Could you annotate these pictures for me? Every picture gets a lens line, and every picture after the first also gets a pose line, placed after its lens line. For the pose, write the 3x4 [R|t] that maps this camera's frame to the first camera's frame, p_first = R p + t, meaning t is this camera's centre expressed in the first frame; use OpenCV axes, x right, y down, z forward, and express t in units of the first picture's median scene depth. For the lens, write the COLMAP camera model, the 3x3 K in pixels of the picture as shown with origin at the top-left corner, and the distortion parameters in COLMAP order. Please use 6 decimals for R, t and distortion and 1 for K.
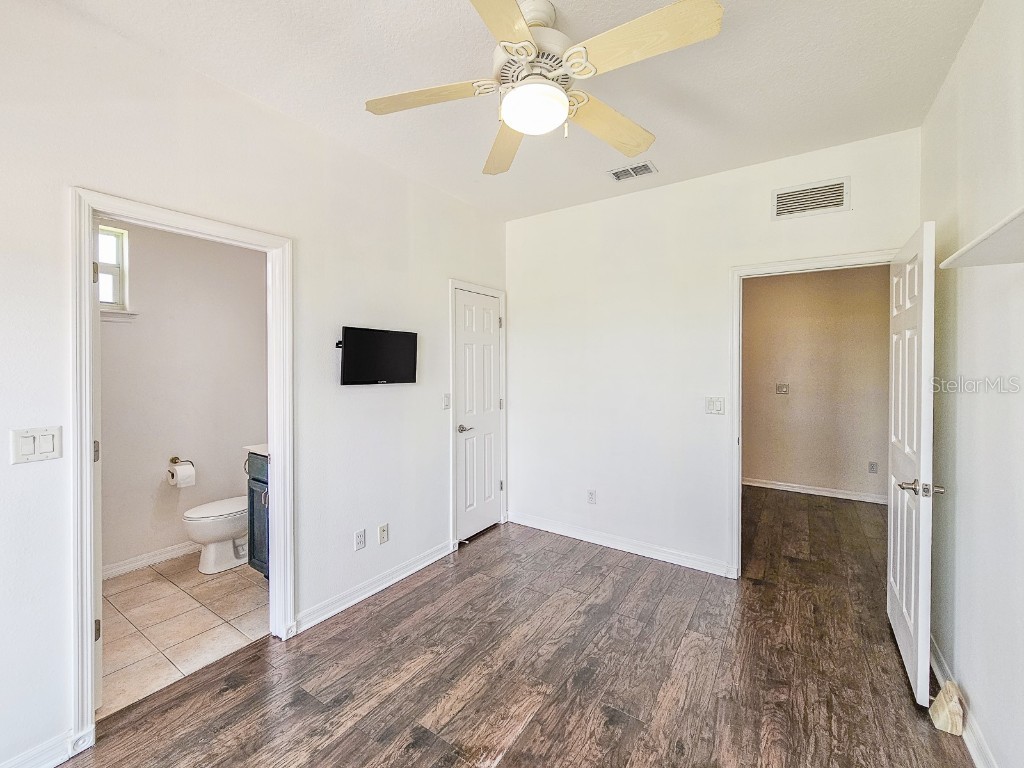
lens RADIAL K [[432.6, 0, 514.6], [0, 432.6, 362.7], [0, 0, 1]] dist [0.000535, 0.000296]
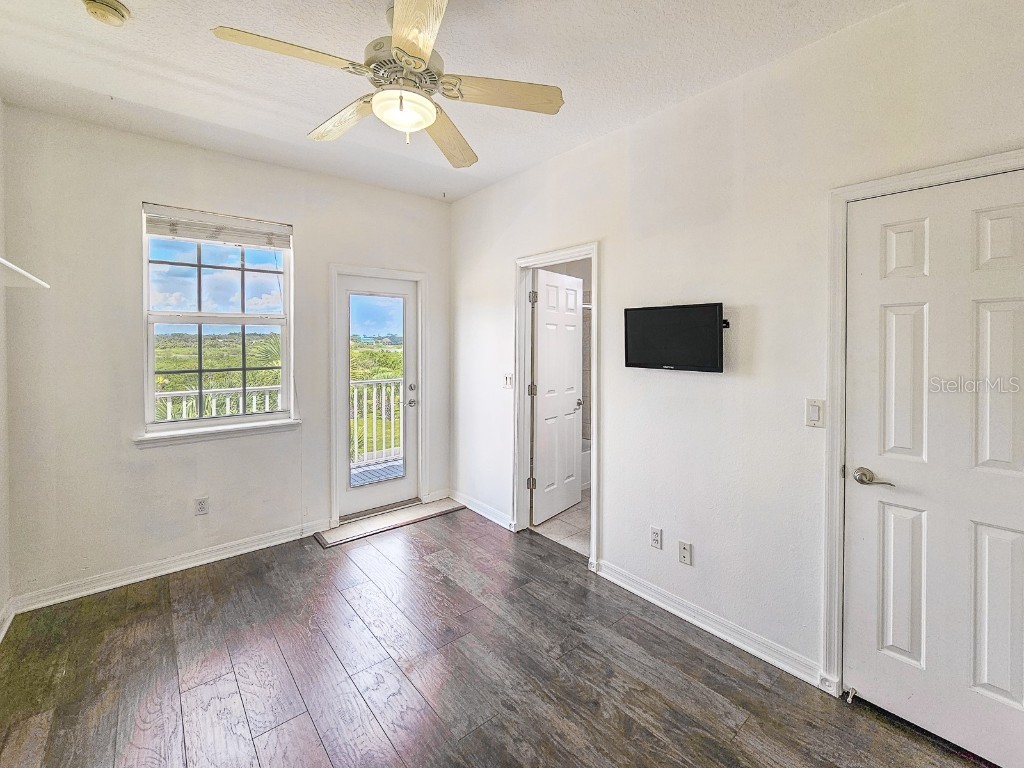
lens RADIAL K [[447.6, 0, 510.2], [0, 447.6, 345.9], [0, 0, 1]] dist [0.000560, 0.000211]
pose [[-0.287592, 0.006581, -0.957730, 0.610821], [0.001580, 0.999978, 0.006397, -0.003943], [0.957752, 0.000326, -0.287596, 0.934440]]
